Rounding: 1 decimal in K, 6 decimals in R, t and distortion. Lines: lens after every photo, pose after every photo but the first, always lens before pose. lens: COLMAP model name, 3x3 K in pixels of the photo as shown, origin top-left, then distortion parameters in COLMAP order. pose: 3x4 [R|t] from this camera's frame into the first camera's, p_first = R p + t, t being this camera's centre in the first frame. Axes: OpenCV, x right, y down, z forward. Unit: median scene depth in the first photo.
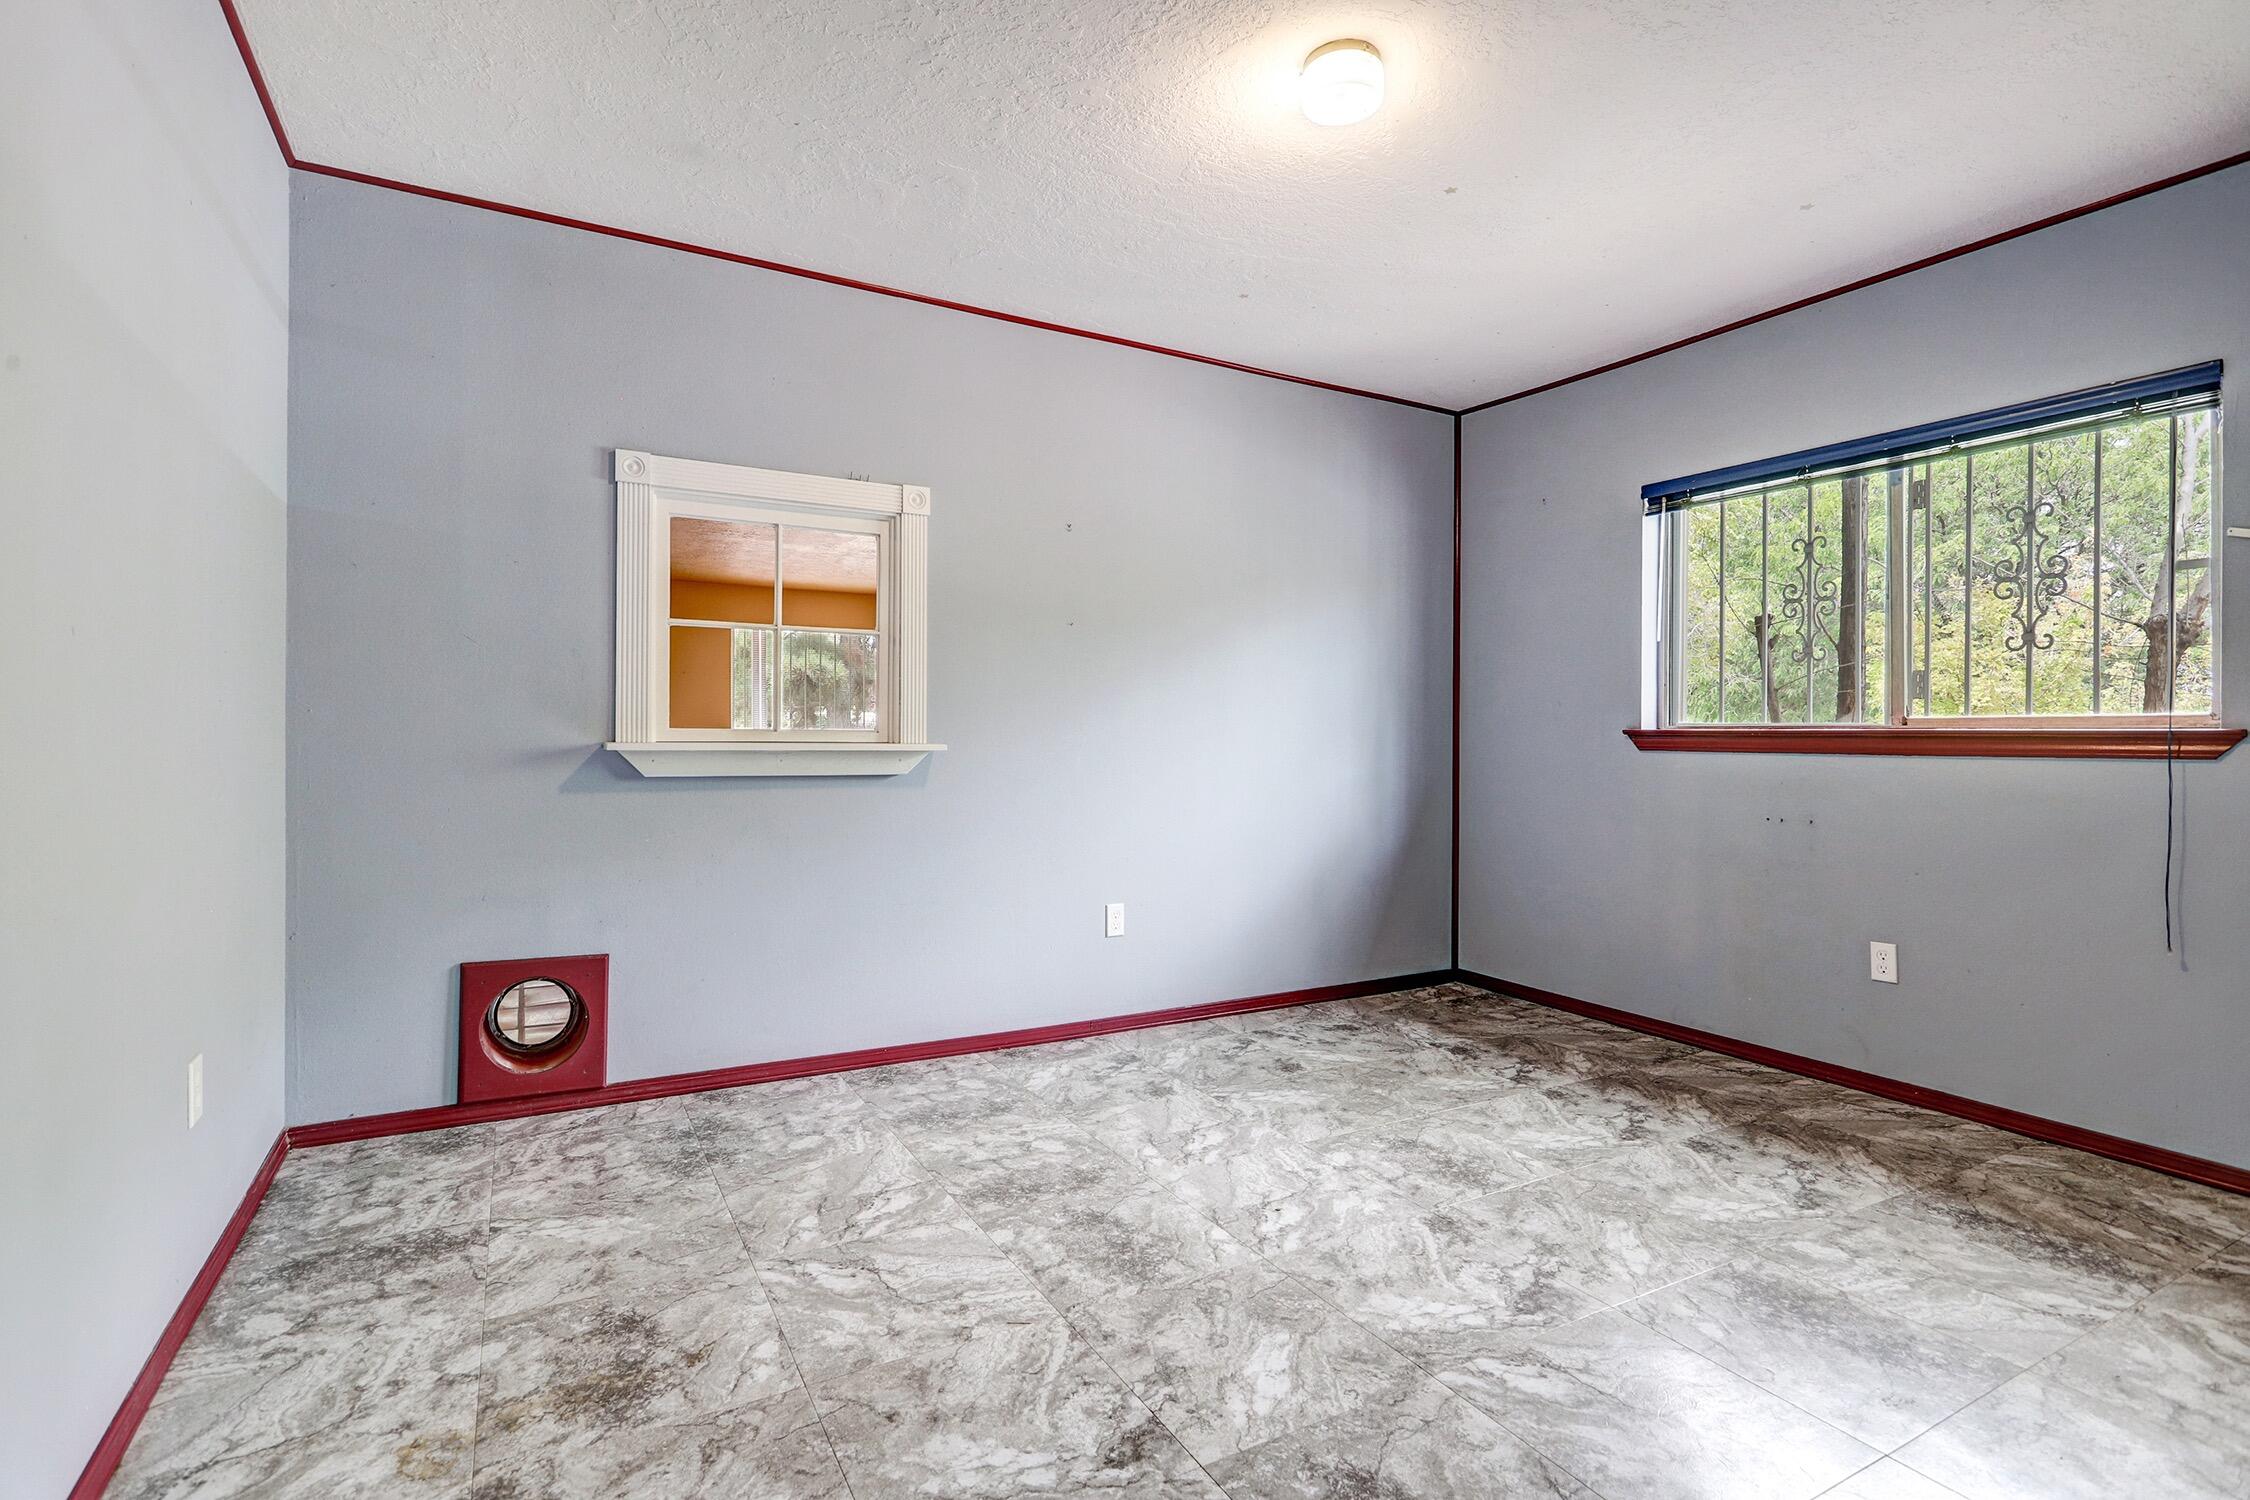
lens RADIAL K [[1081.0, 0, 1125.8], [0, 1081.0, 730.8], [0, 0, 1]] dist [-0.003560, 0.001250]
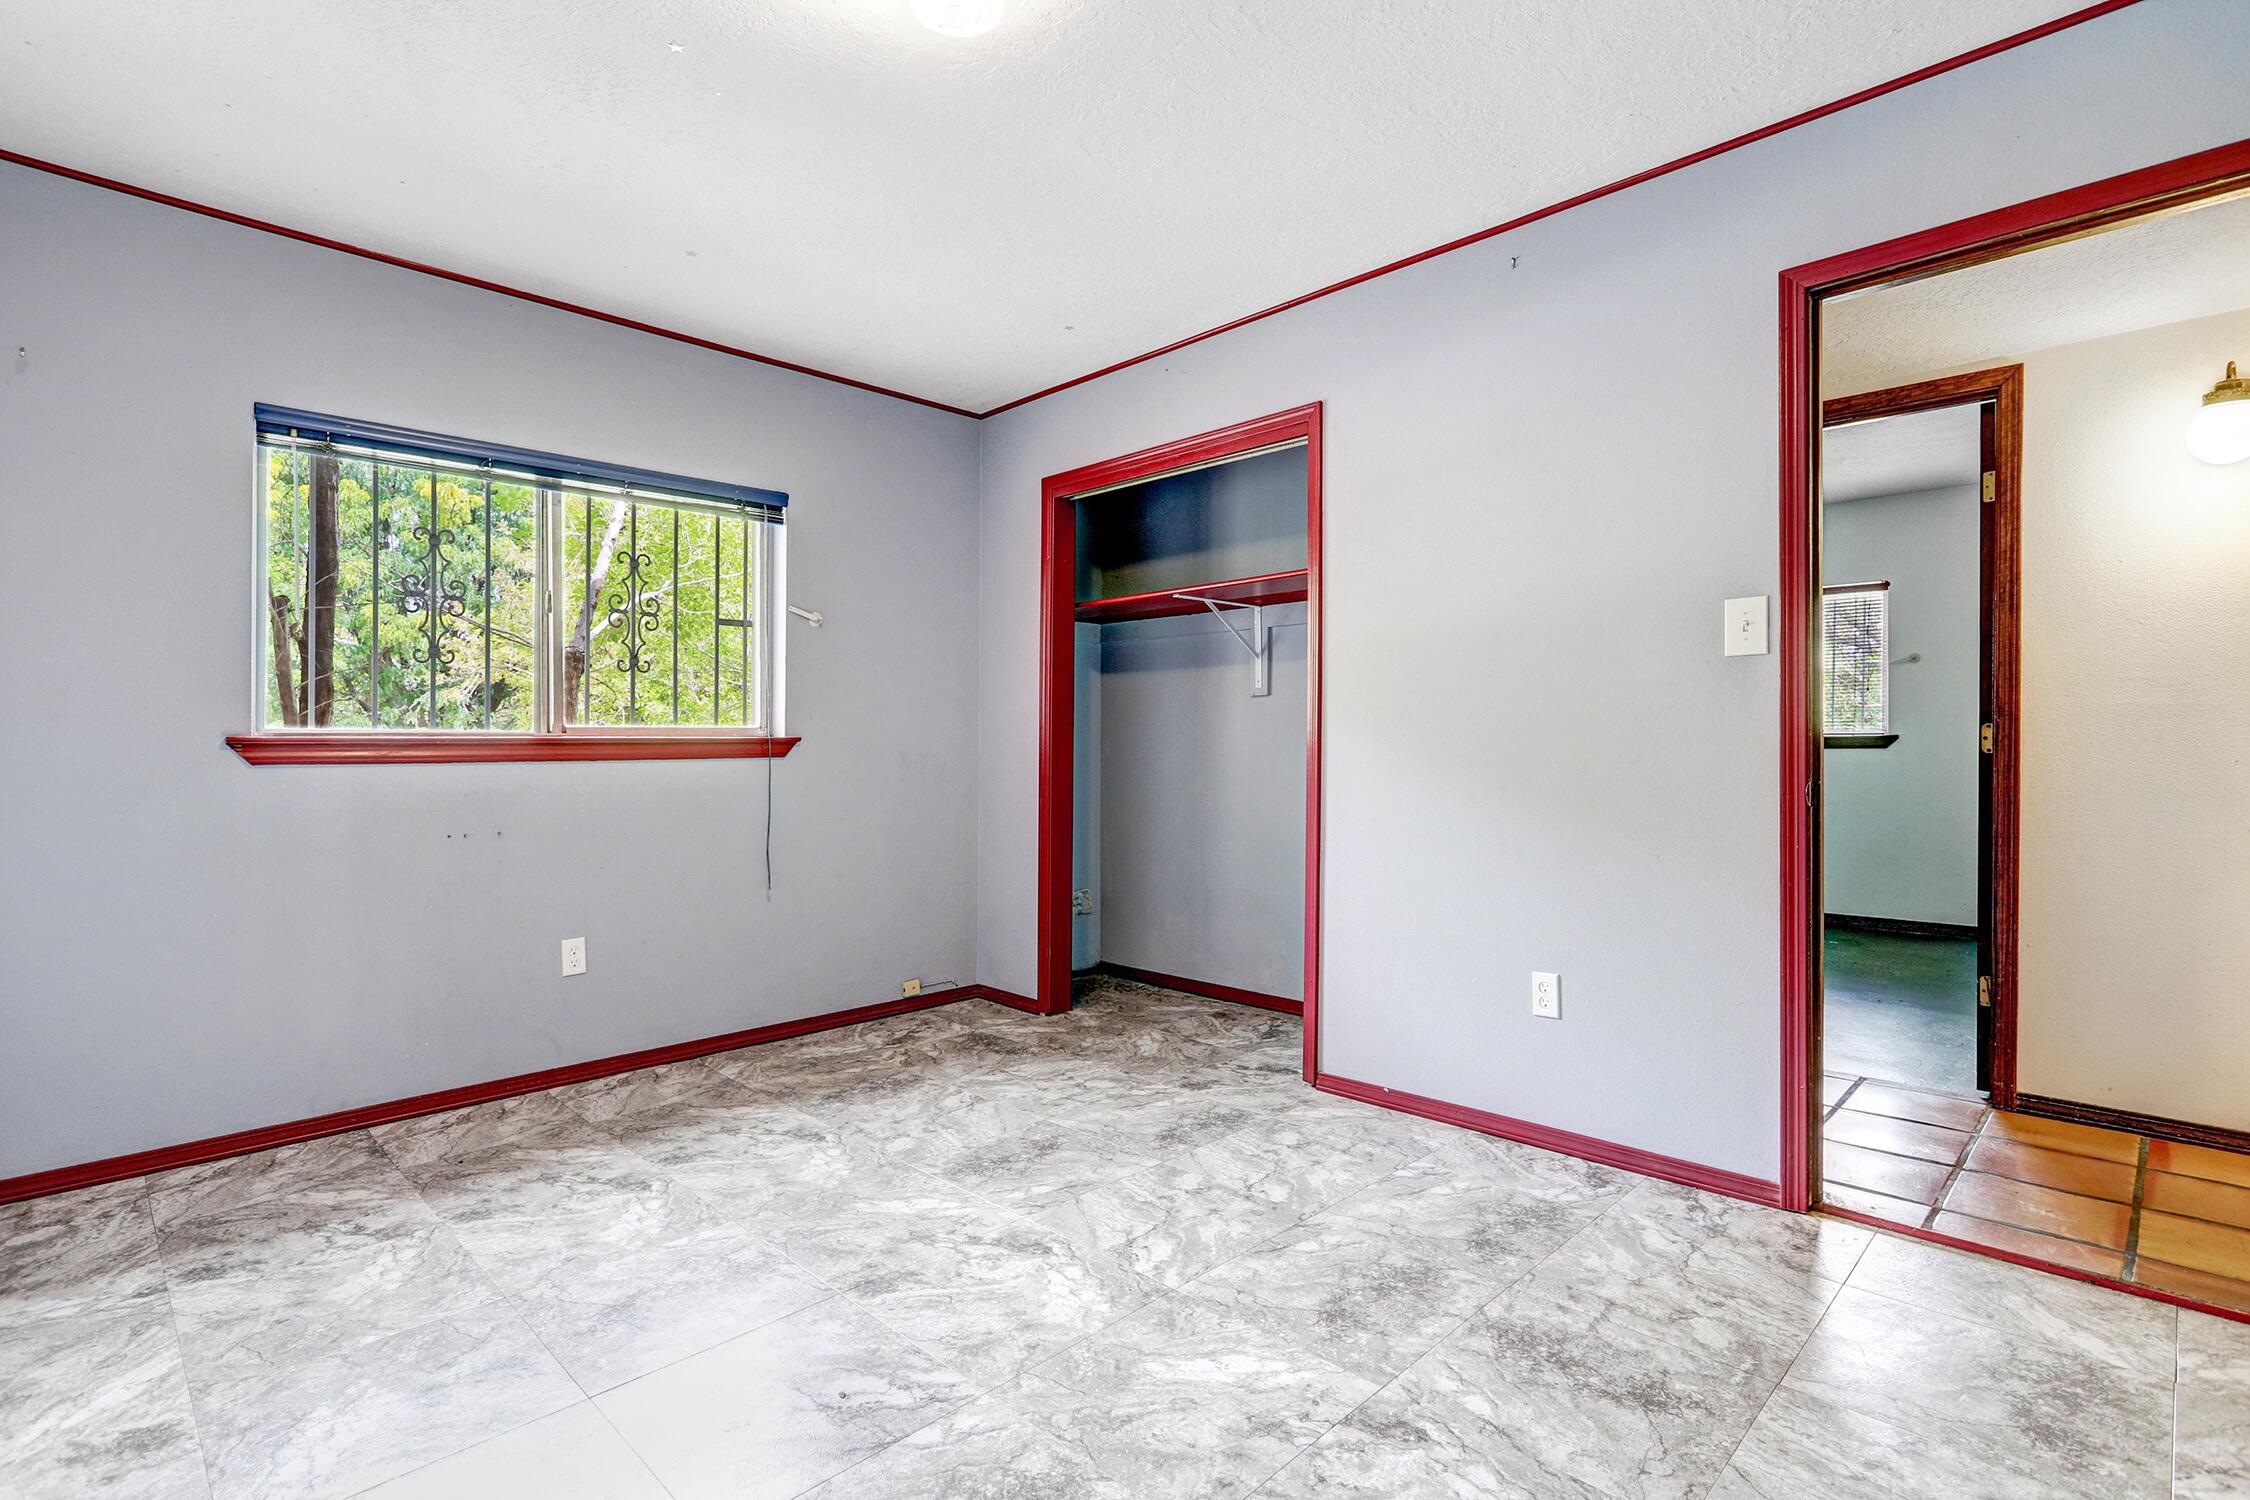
lens RADIAL K [[1081.0, 0, 1113.9], [0, 1081.0, 752.2], [0, 0, 1]] dist [-0.003560, 0.001250]
pose [[-0.275554, -0.013024, 0.961197, -0.497710], [-0.000140, 0.999909, 0.013509, -0.001195], [-0.961286, 0.003587, -0.275530, 0.842325]]
